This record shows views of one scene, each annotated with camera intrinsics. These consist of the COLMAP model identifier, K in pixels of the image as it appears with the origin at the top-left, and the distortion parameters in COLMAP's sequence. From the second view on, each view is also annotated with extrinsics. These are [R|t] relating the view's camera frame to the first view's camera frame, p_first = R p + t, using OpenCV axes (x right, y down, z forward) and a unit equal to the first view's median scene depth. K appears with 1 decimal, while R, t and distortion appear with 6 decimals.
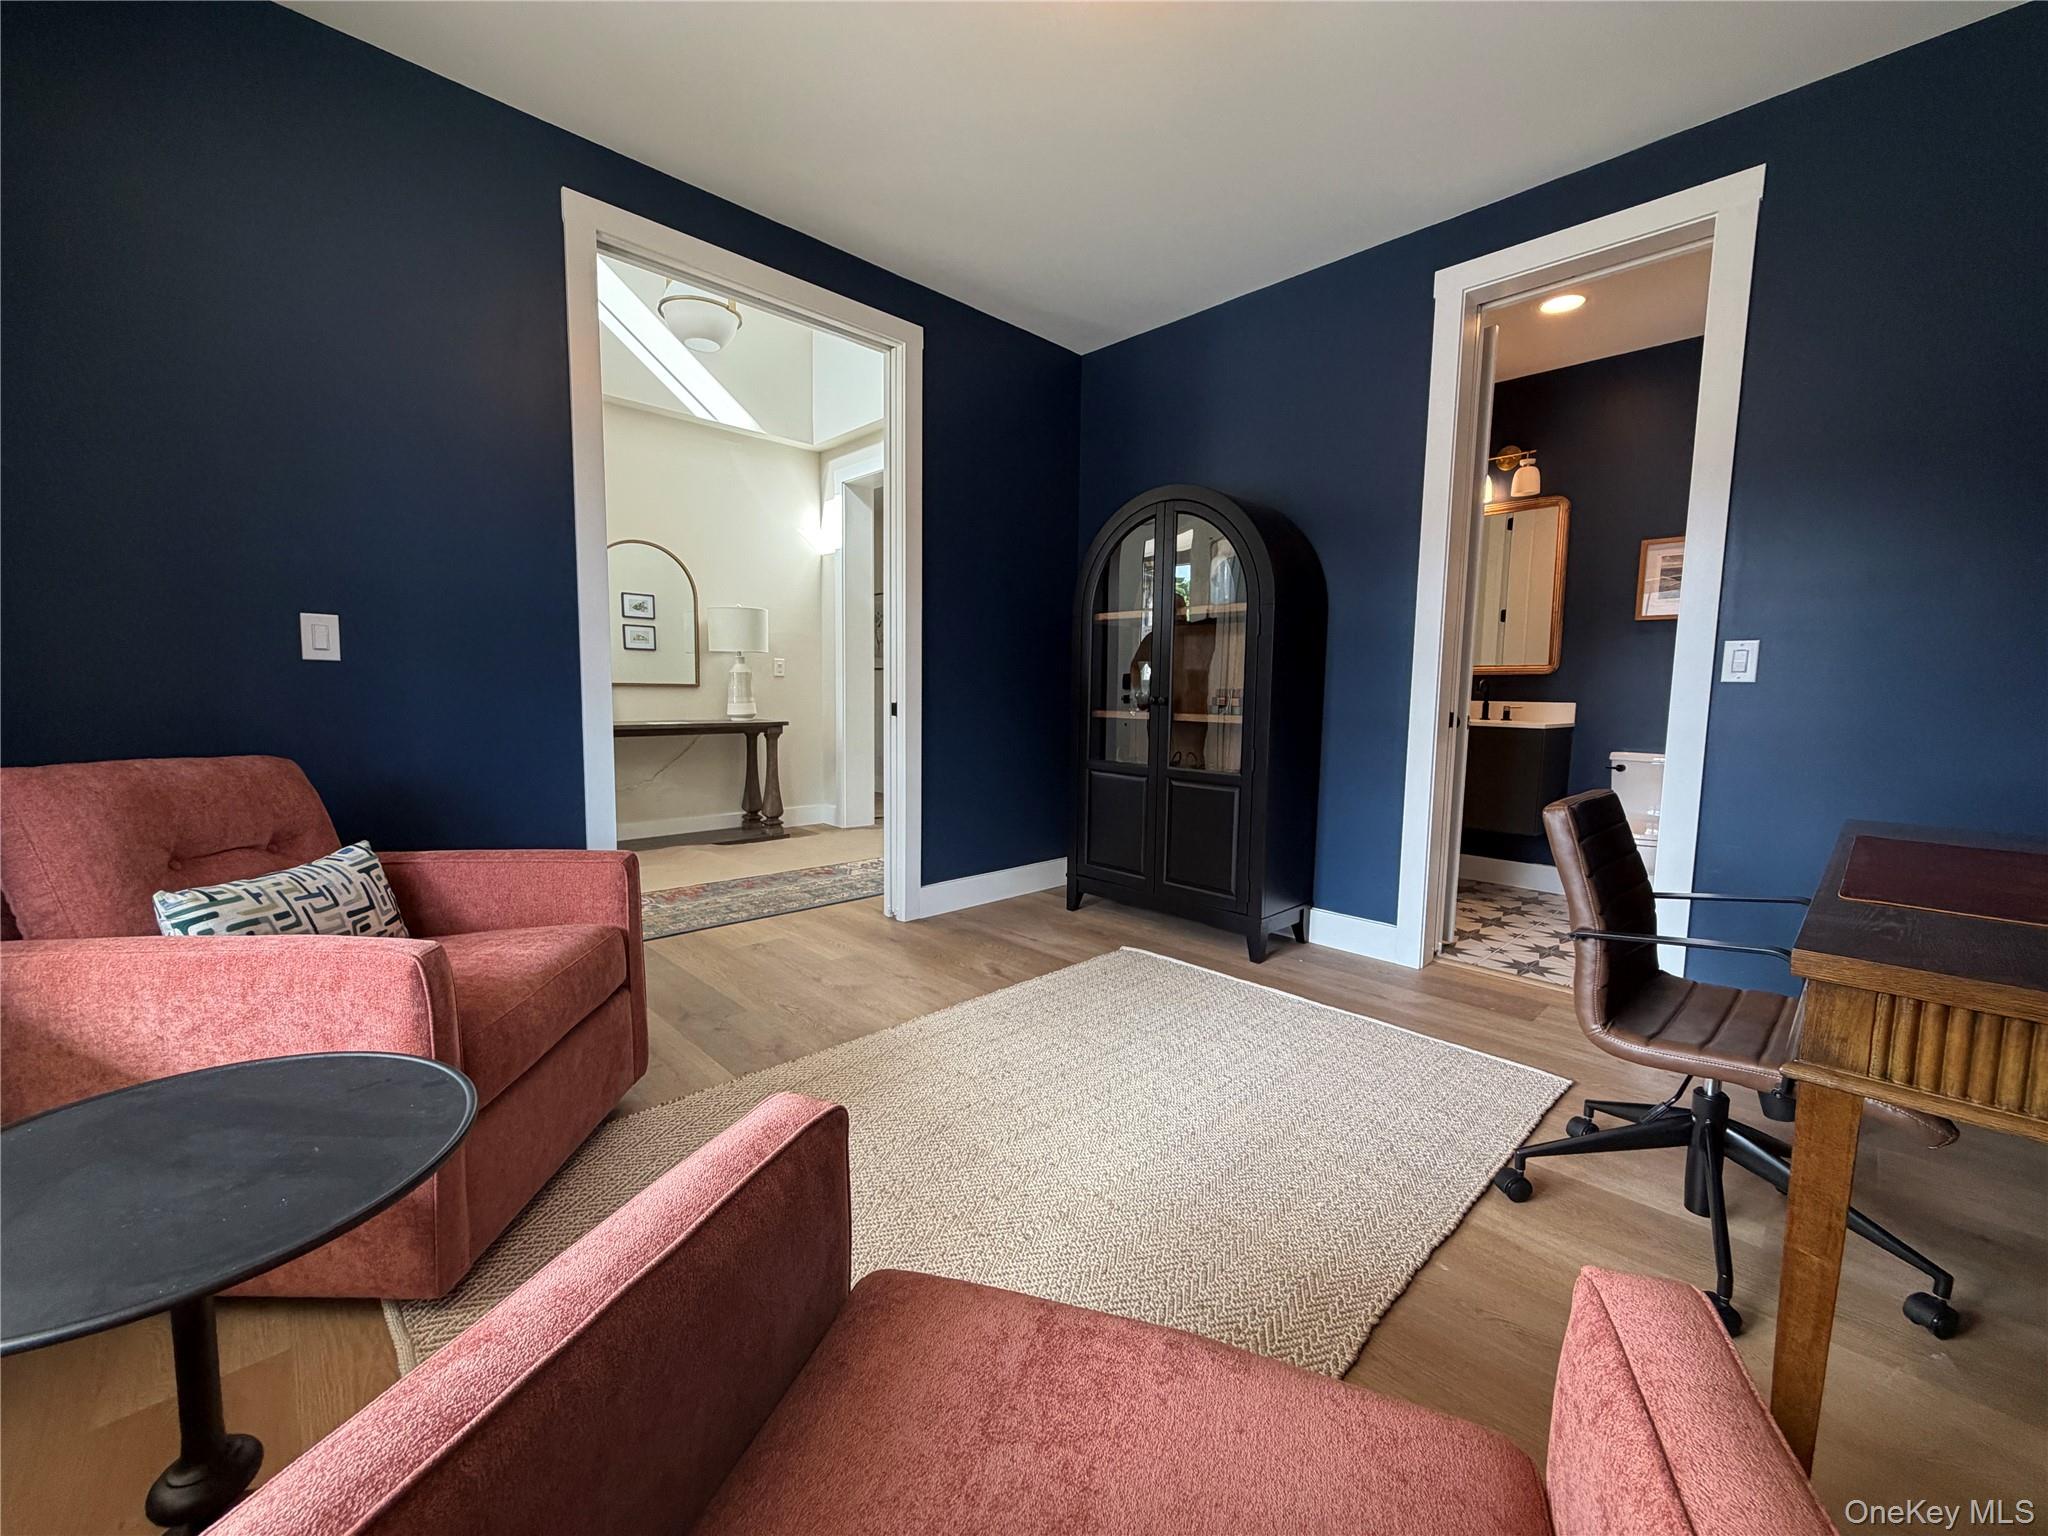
lens RADIAL K [[819.6, 0, 1019.7], [0, 819.6, 759.1], [0, 0, 1]] dist [0.001144, -0.000511]
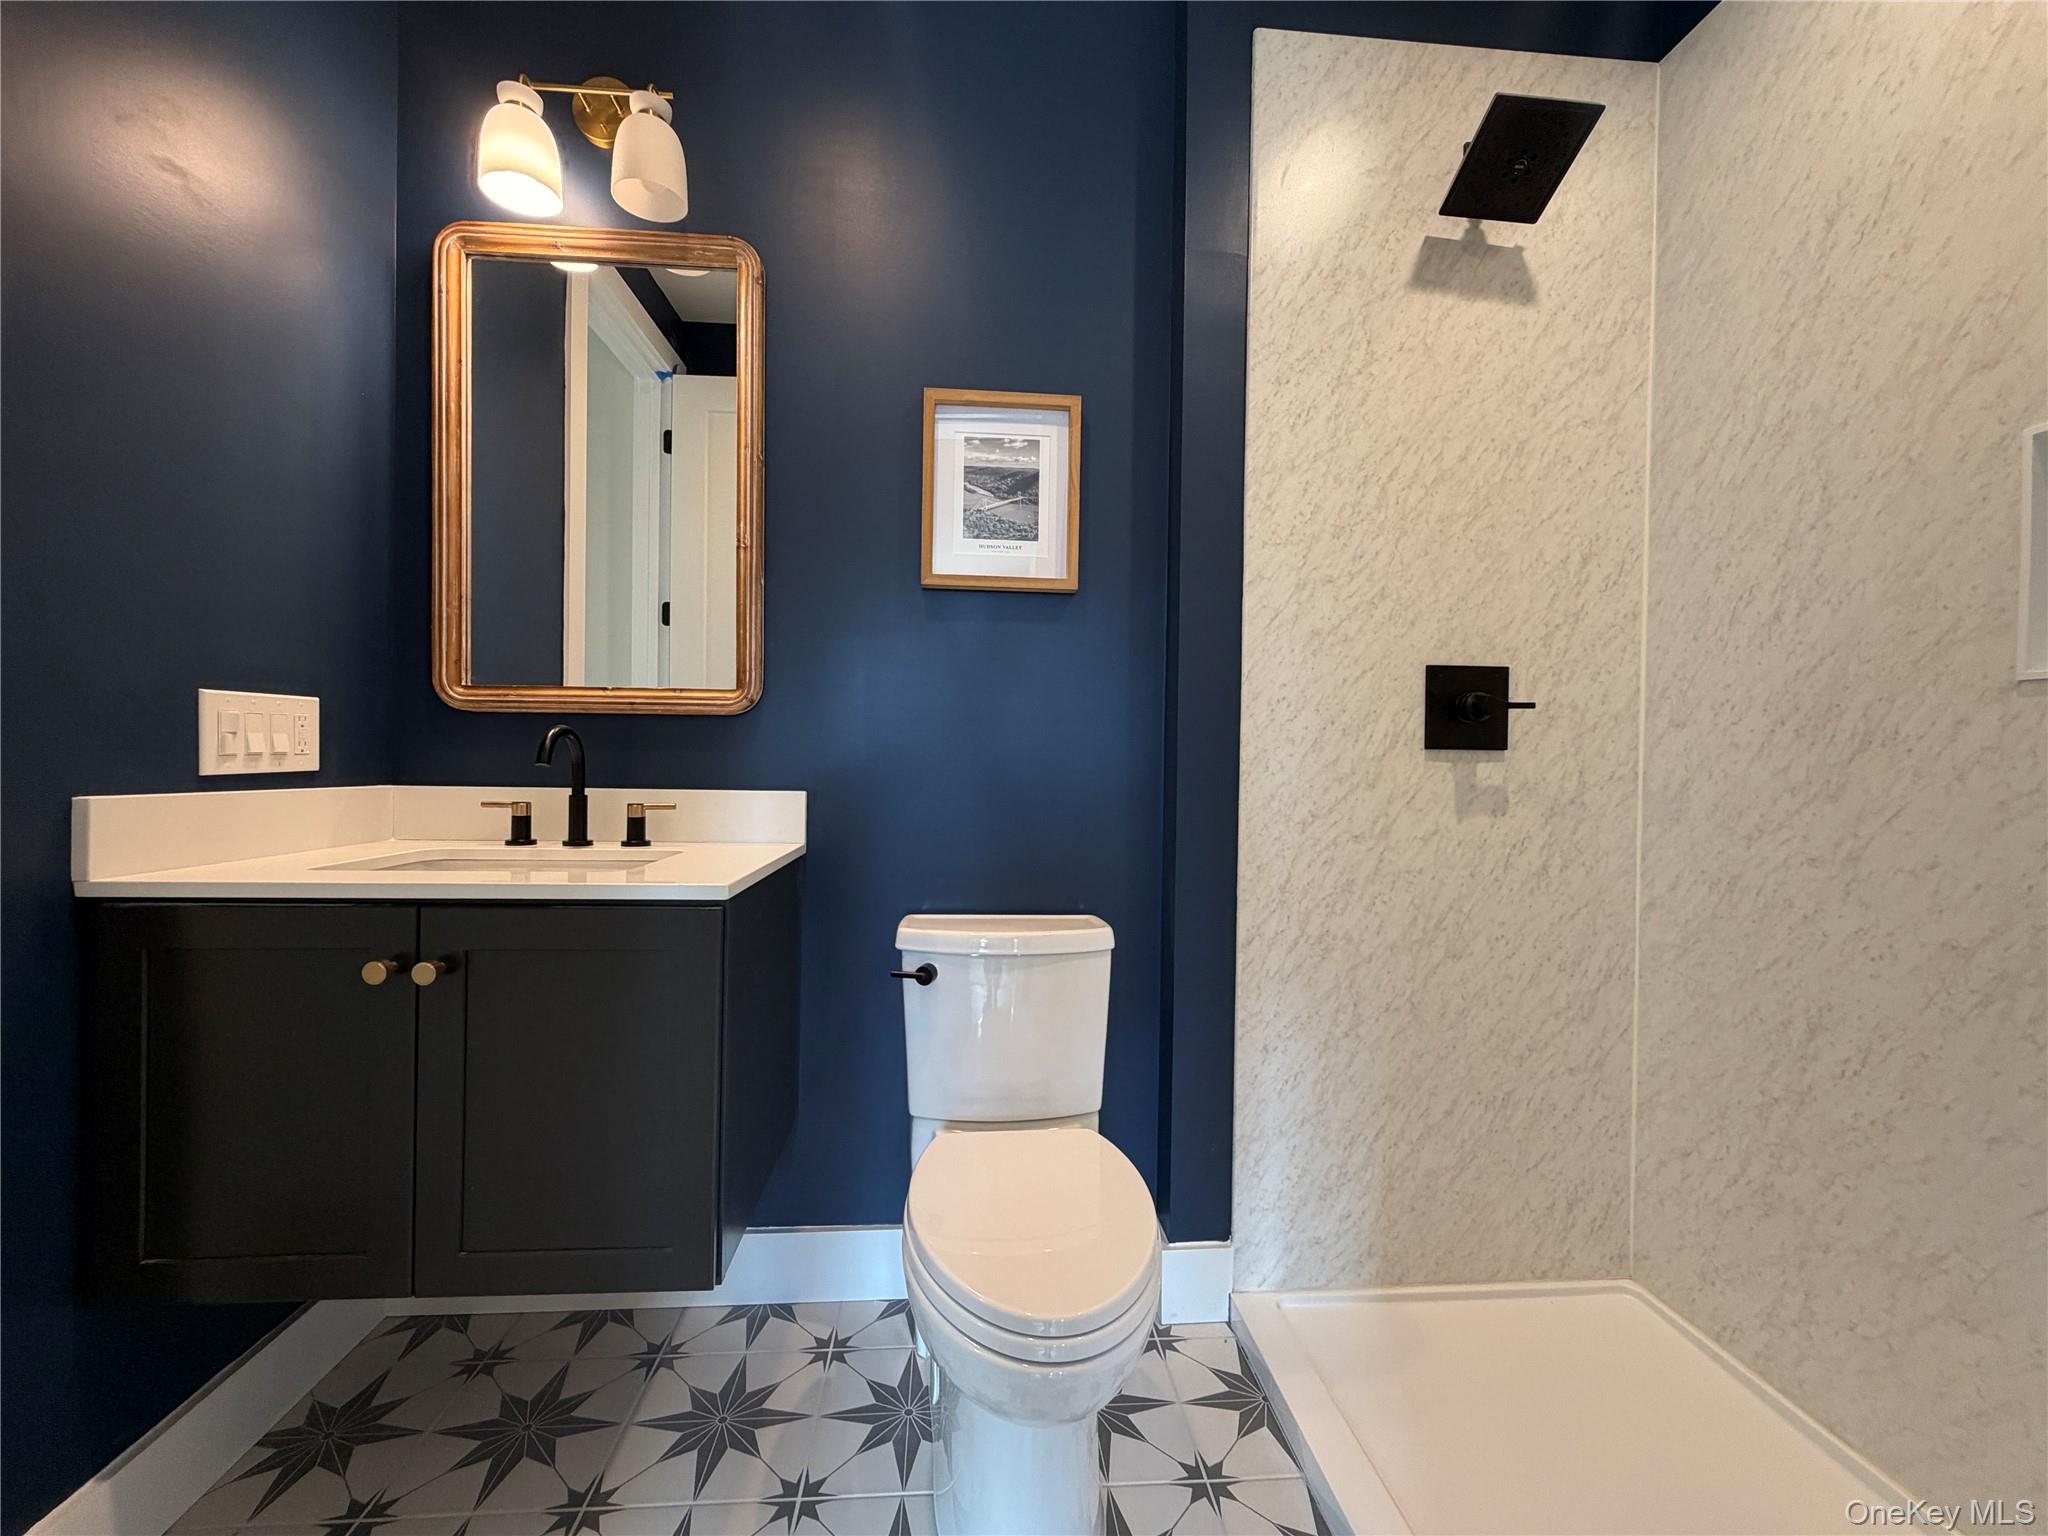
lens RADIAL K [[819.6, 0, 1026.0], [0, 819.6, 772.2], [0, 0, 1]] dist [0.001144, -0.000511]
pose [[0.651405, 0.000924, 0.758729, 0.454364], [0.069708, 0.995697, -0.061060, -0.046545], [-0.755521, 0.092664, 0.648538, 0.672173]]
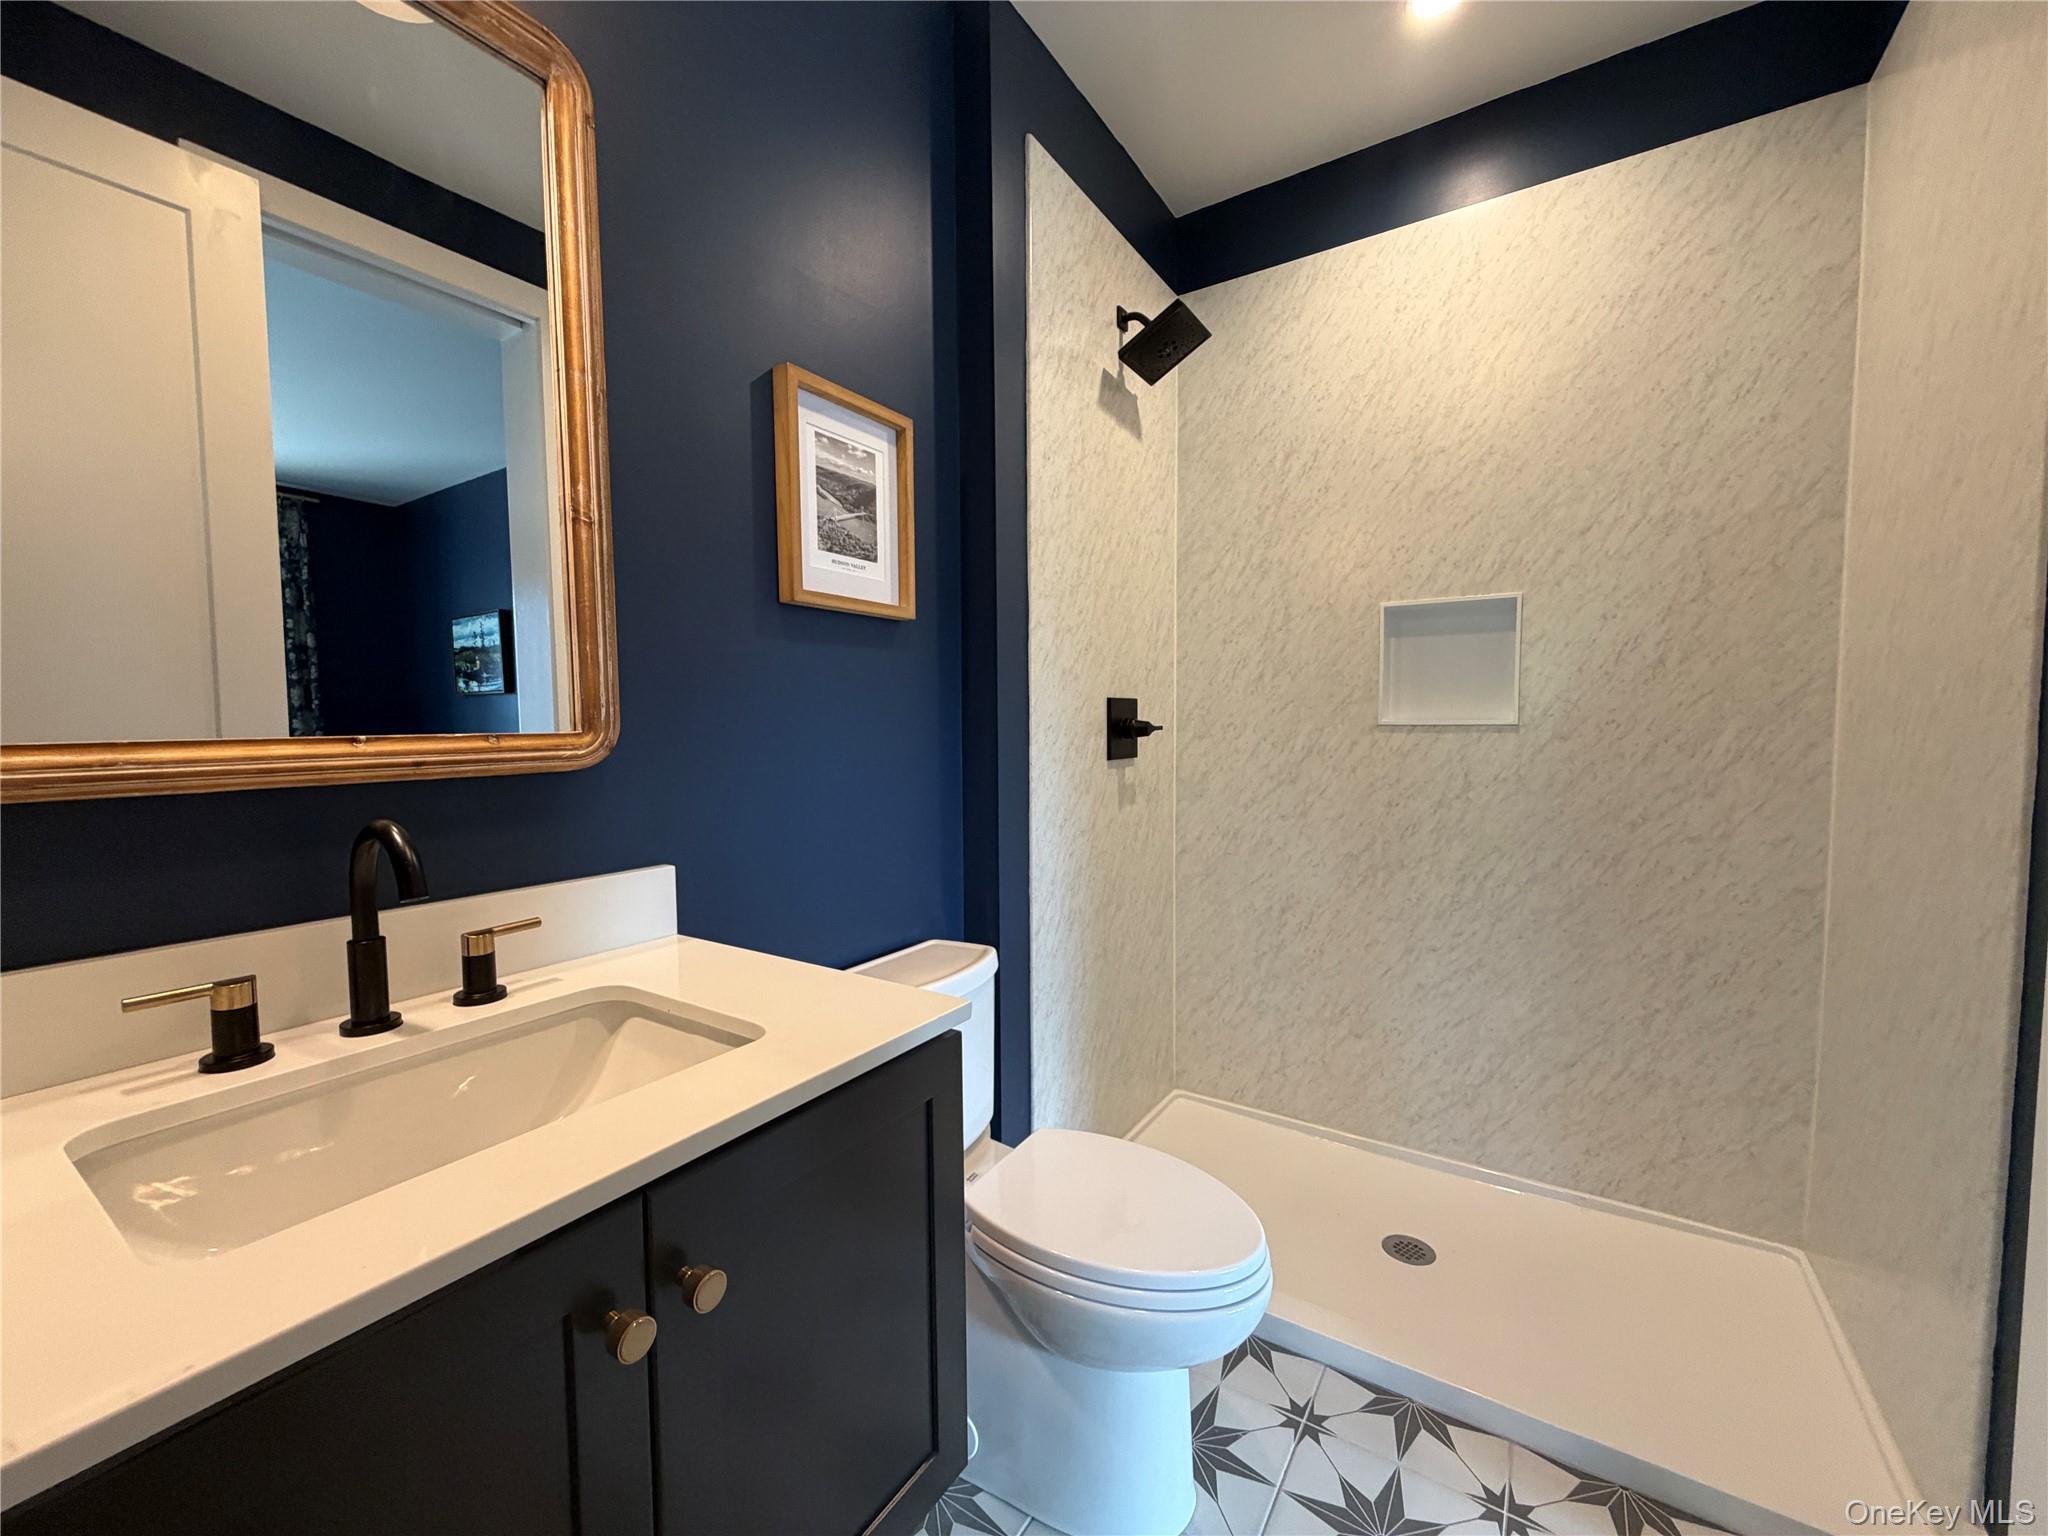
lens RADIAL K [[819.6, 0, 1017.5], [0, 819.6, 768.9], [0, 0, 1]] dist [0.001144, -0.000511]
pose [[-0.200609, -0.057251, 0.977997, 0.376292], [0.116571, 0.989804, 0.081854, -0.110671], [-0.972711, 0.130427, -0.191889, 0.931669]]
